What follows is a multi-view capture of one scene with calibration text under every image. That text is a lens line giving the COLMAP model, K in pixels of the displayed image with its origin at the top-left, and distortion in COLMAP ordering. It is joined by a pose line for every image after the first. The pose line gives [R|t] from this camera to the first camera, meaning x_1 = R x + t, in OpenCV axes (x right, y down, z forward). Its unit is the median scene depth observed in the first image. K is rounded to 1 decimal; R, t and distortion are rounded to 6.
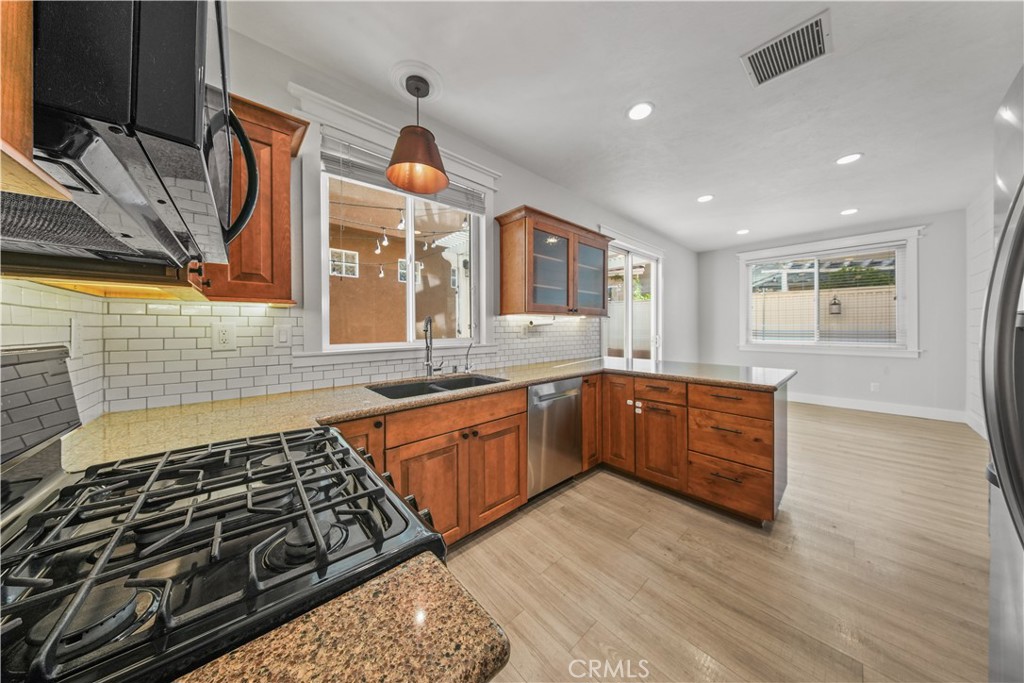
lens RADIAL K [[299.8, 0, 514.6], [0, 299.8, 329.9], [0, 0, 1]] dist [-0.003561, -0.000495]
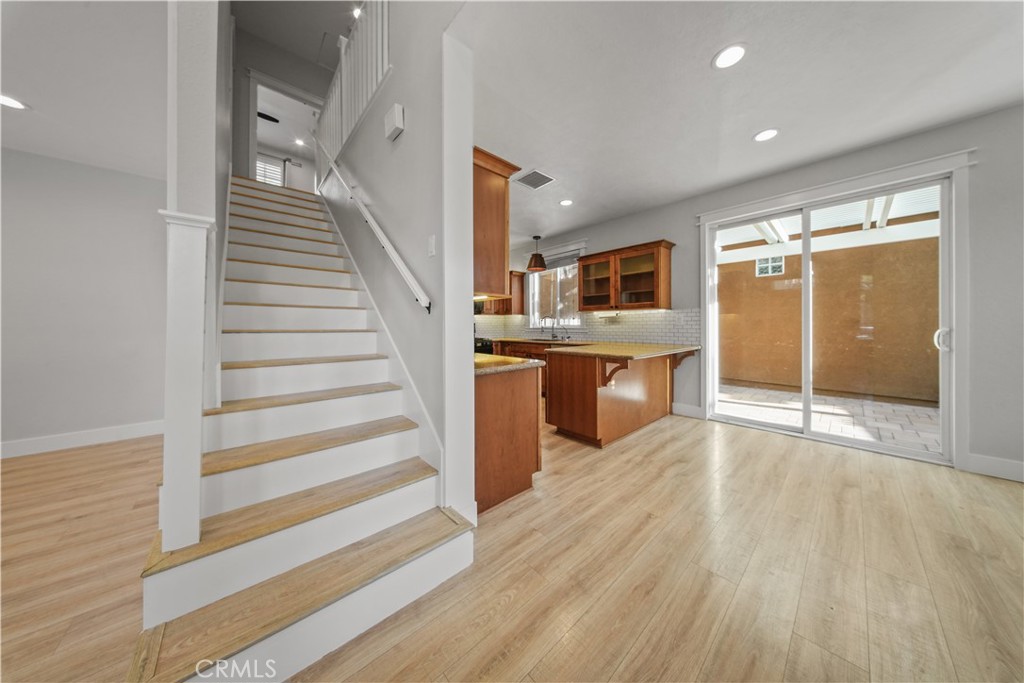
lens RADIAL K [[299.8, 0, 512.1], [0, 299.8, 324.6], [0, 0, 1]] dist [-0.003561, -0.000495]
pose [[-0.000754, 0.001676, -0.999998, 1.893291], [-0.000421, 0.999999, 0.001676, 0.023338], [1.000000, 0.000423, -0.000753, 0.552876]]
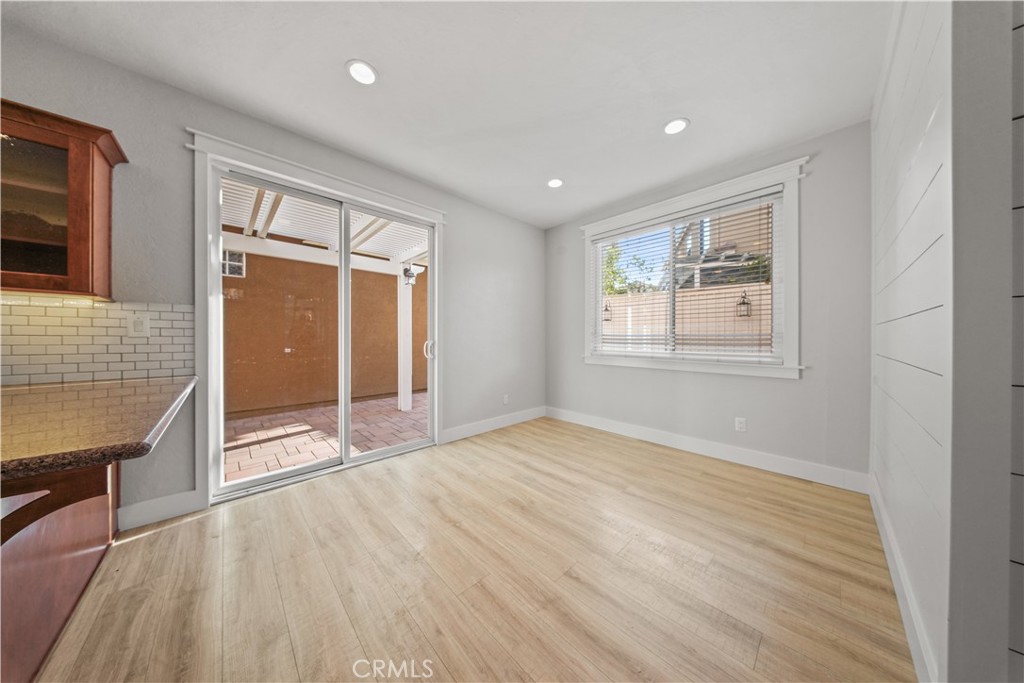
lens RADIAL K [[299.8, 0, 504.4], [0, 299.8, 340.3], [0, 0, 1]] dist [-0.003561, -0.000495]
pose [[0.999742, 0.005159, 0.022113, 1.220285], [-0.005153, 0.999987, -0.000314, 0.032265], [-0.022115, 0.000200, 0.999755, 0.669390]]
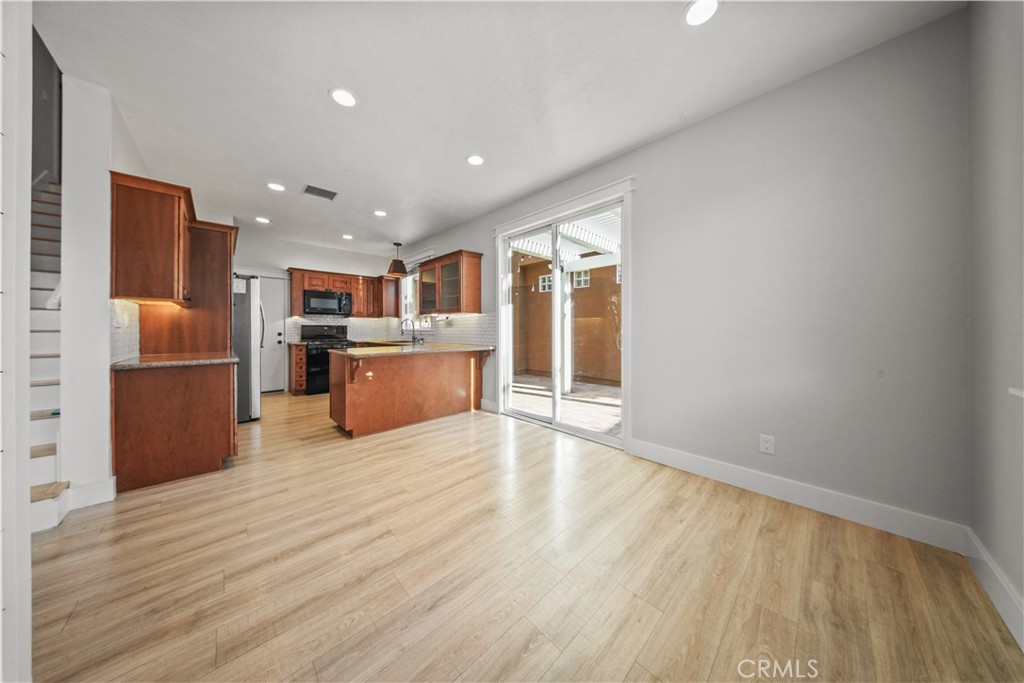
lens RADIAL K [[299.8, 0, 514.1], [0, 299.8, 327.7], [0, 0, 1]] dist [-0.003561, -0.000495]
pose [[0.044161, 0.001907, -0.999023, 2.036945], [-0.003336, 0.999993, 0.001761, 0.024783], [0.999019, 0.003255, 0.044167, 1.493315]]
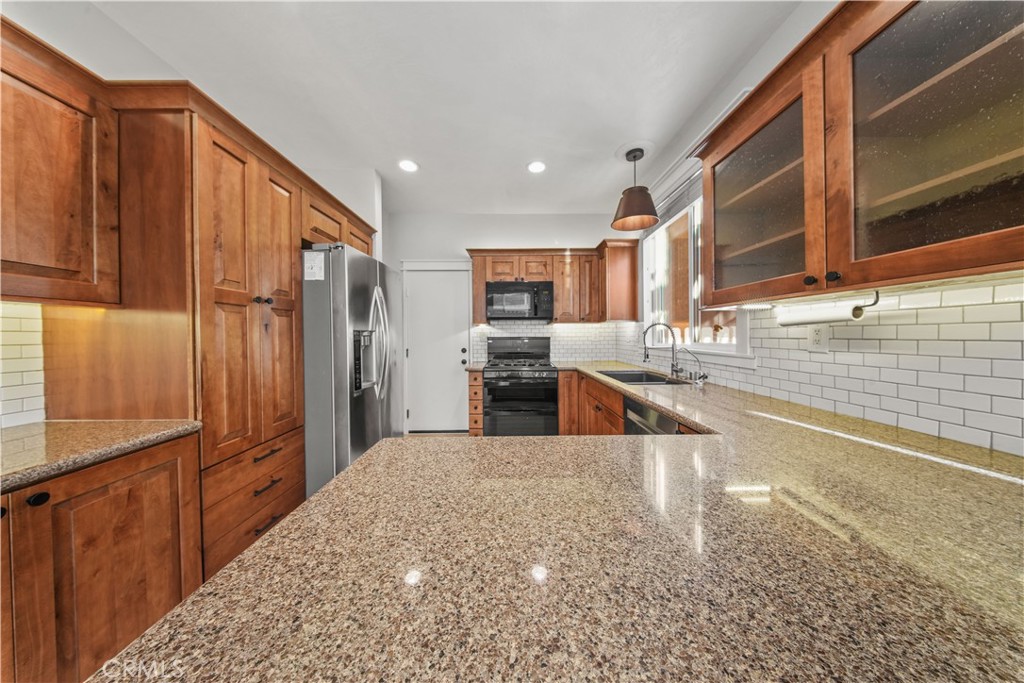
lens RADIAL K [[299.8, 0, 513.1], [0, 299.8, 337.4], [0, 0, 1]] dist [-0.003561, -0.000495]
pose [[-0.660138, 0.014238, -0.751010, 0.779989], [0.006501, 0.999891, 0.013242, -0.003800], [0.751116, 0.003859, -0.660158, 1.076600]]
